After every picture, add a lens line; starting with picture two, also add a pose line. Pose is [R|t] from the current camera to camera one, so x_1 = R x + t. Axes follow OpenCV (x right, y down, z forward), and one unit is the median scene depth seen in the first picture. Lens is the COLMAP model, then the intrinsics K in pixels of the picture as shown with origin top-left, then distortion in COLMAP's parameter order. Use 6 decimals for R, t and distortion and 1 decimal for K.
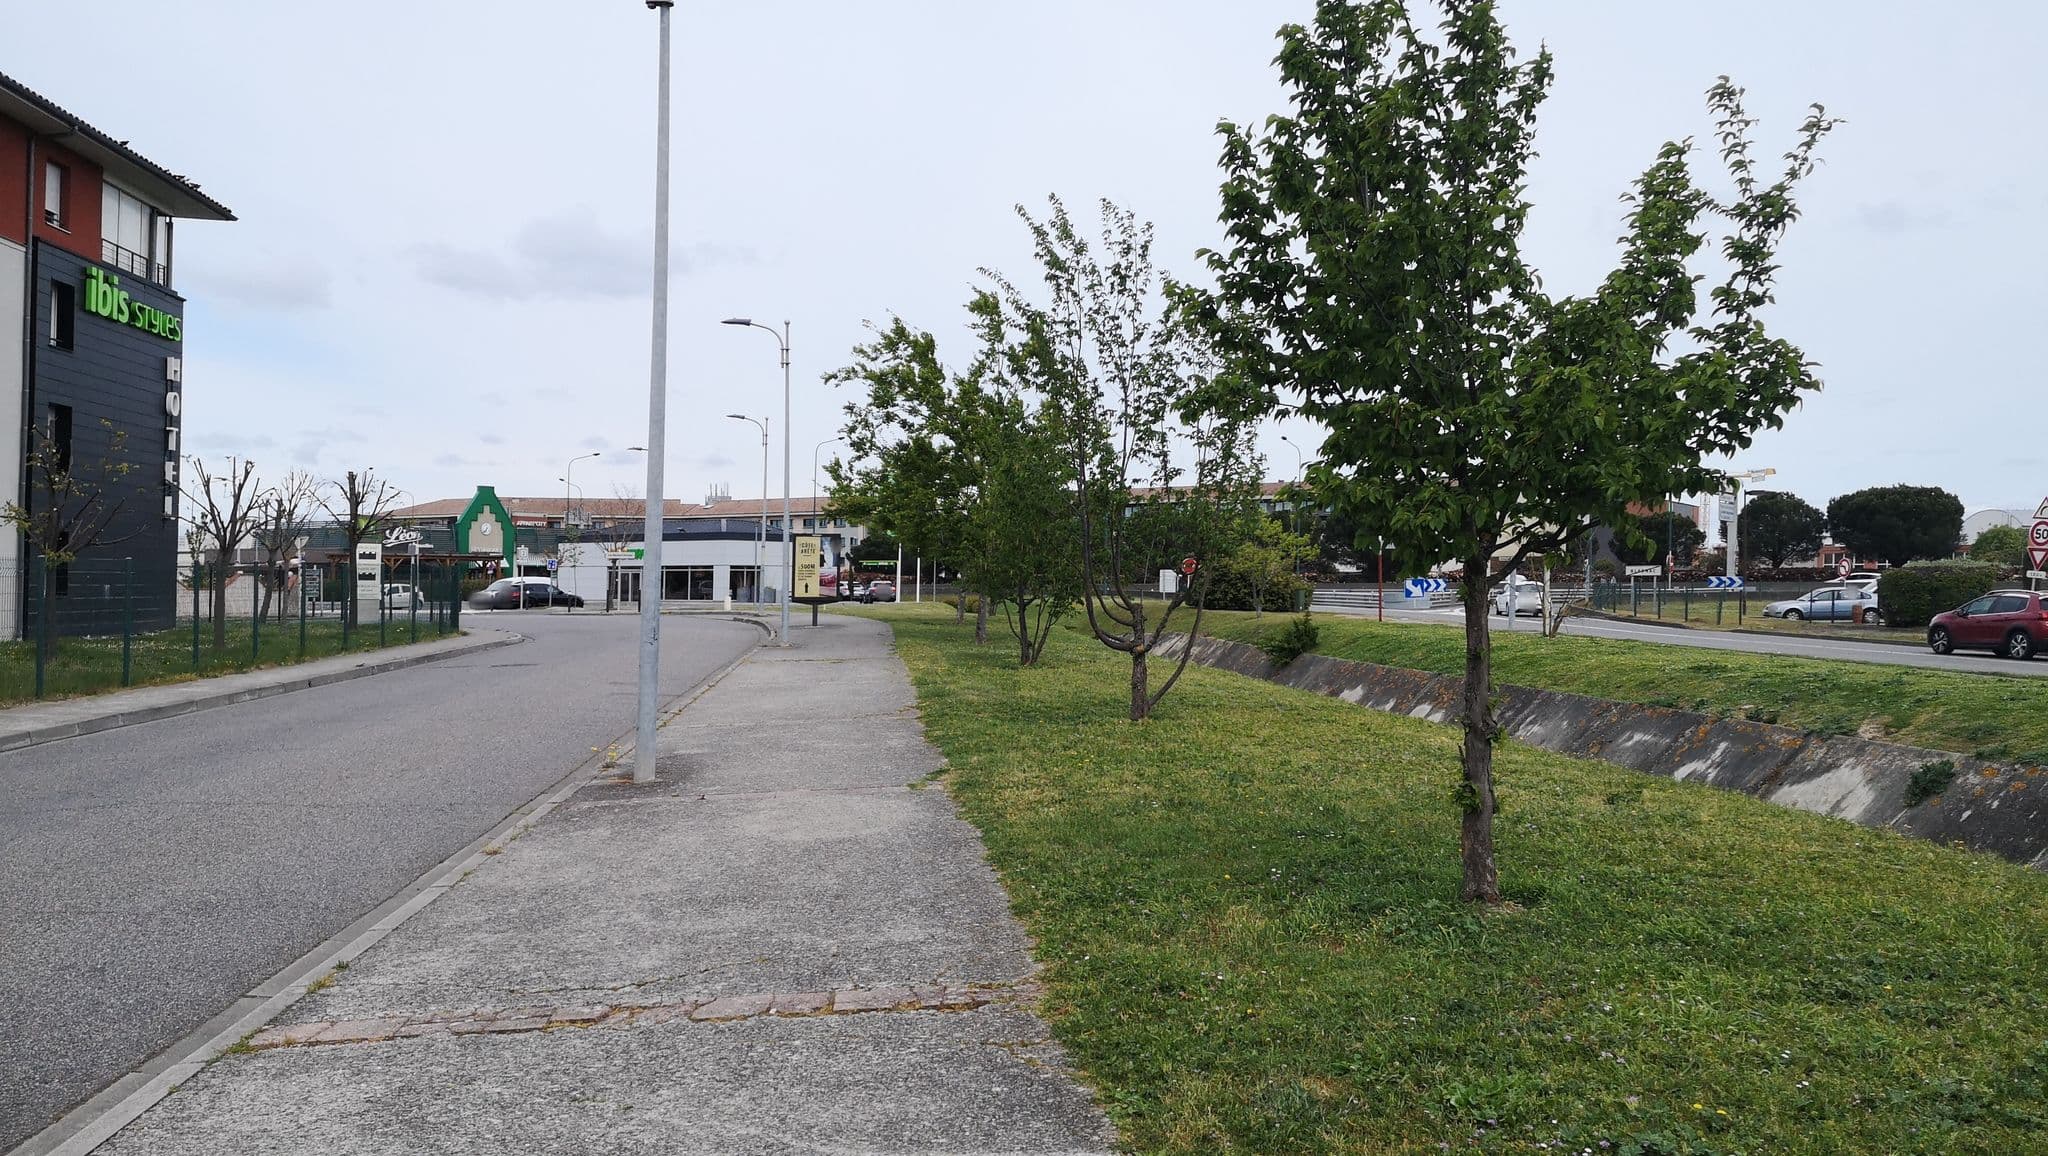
lens RADIAL K [[1522.1, 0, 1023.4], [0, 1522.1, 622.4], [0, 0, 1]] dist [0.081410, -0.126740]
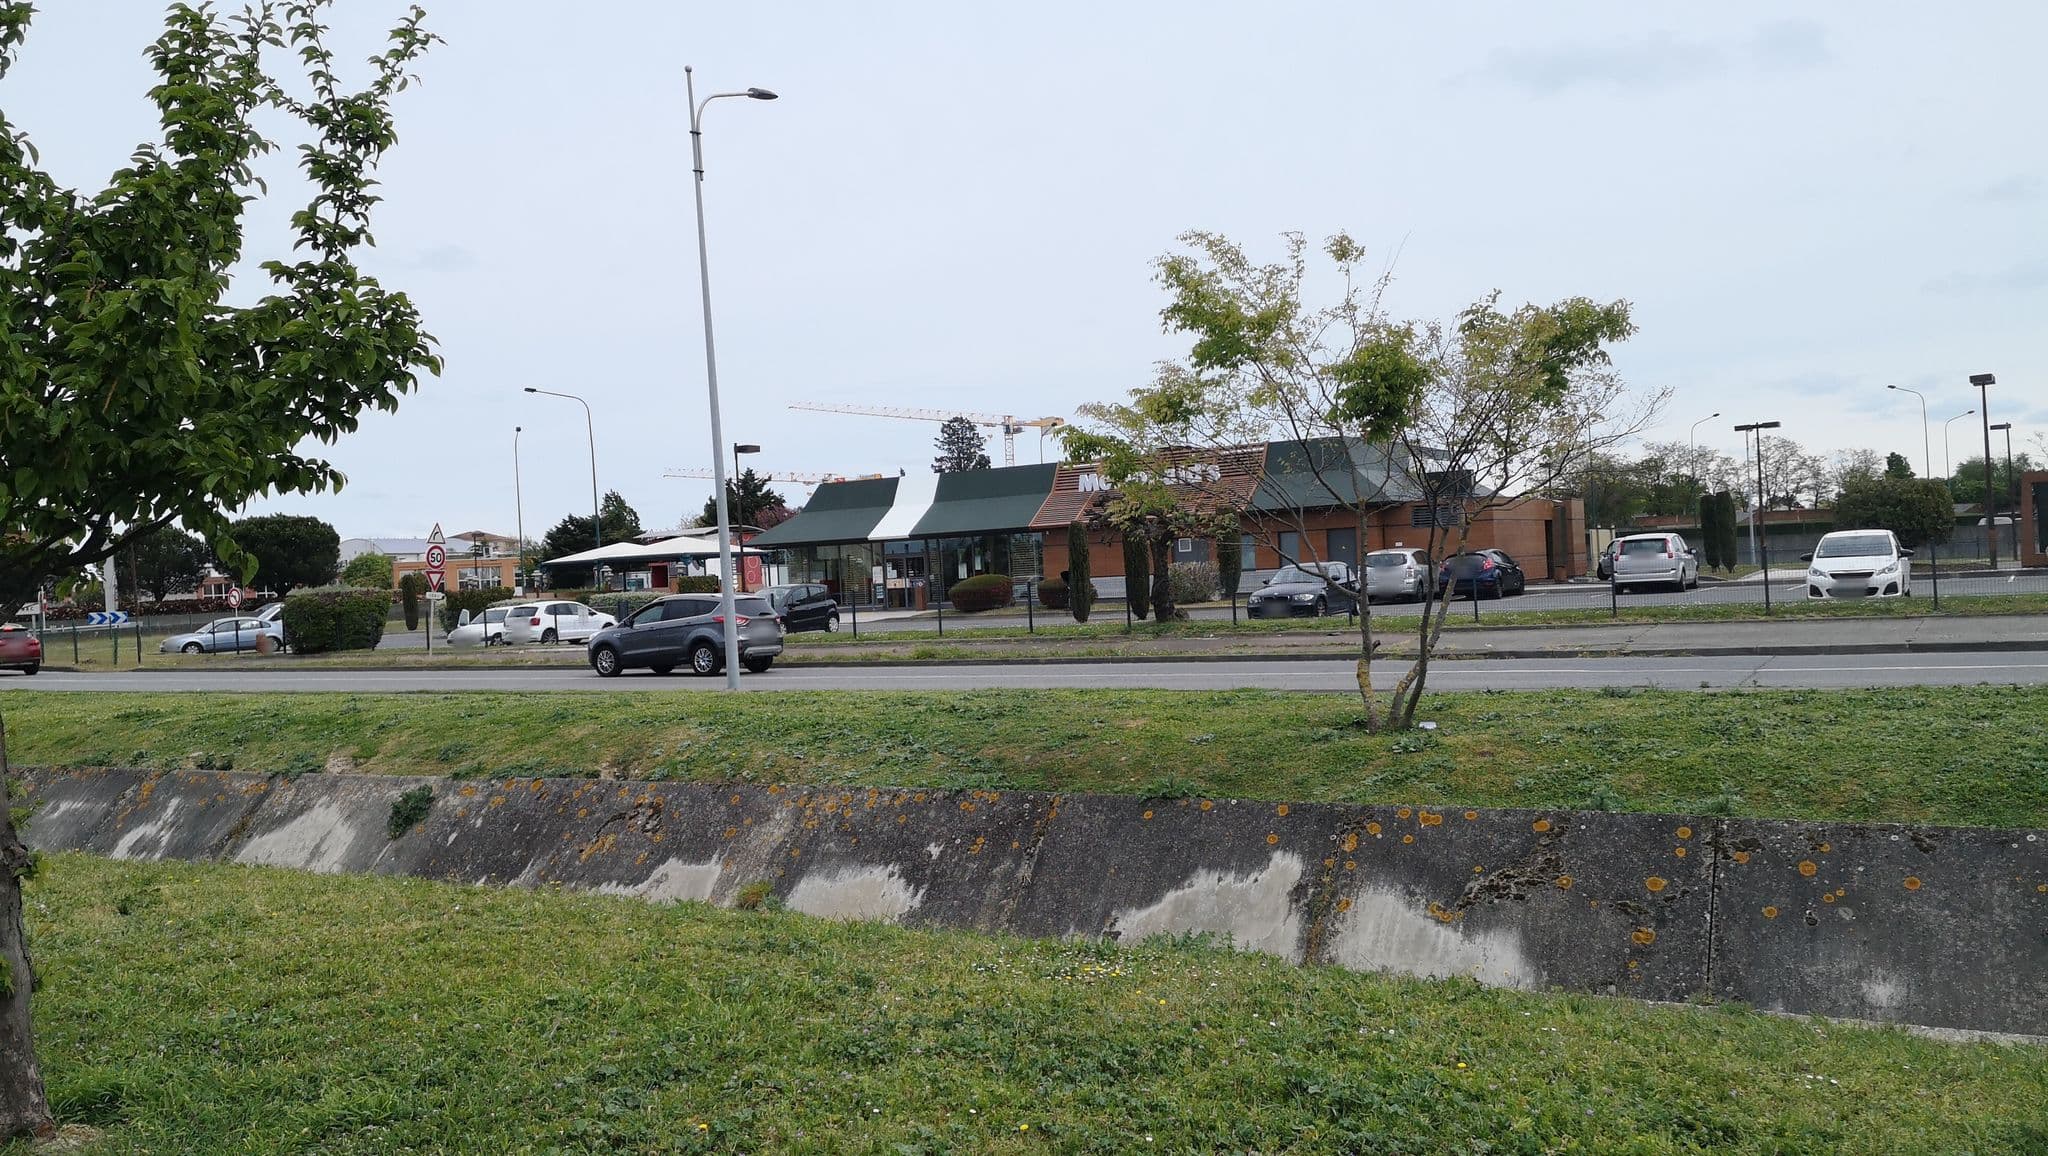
lens RADIAL K [[1522.1, 0, 1023.4], [0, 1522.1, 622.4], [0, 0, 1]] dist [0.081410, -0.126740]
pose [[0.562967, -0.051759, 0.824857, 0.010445], [0.068371, 0.997533, 0.015931, -0.003580], [-0.823646, 0.047427, 0.565117, 0.126107]]
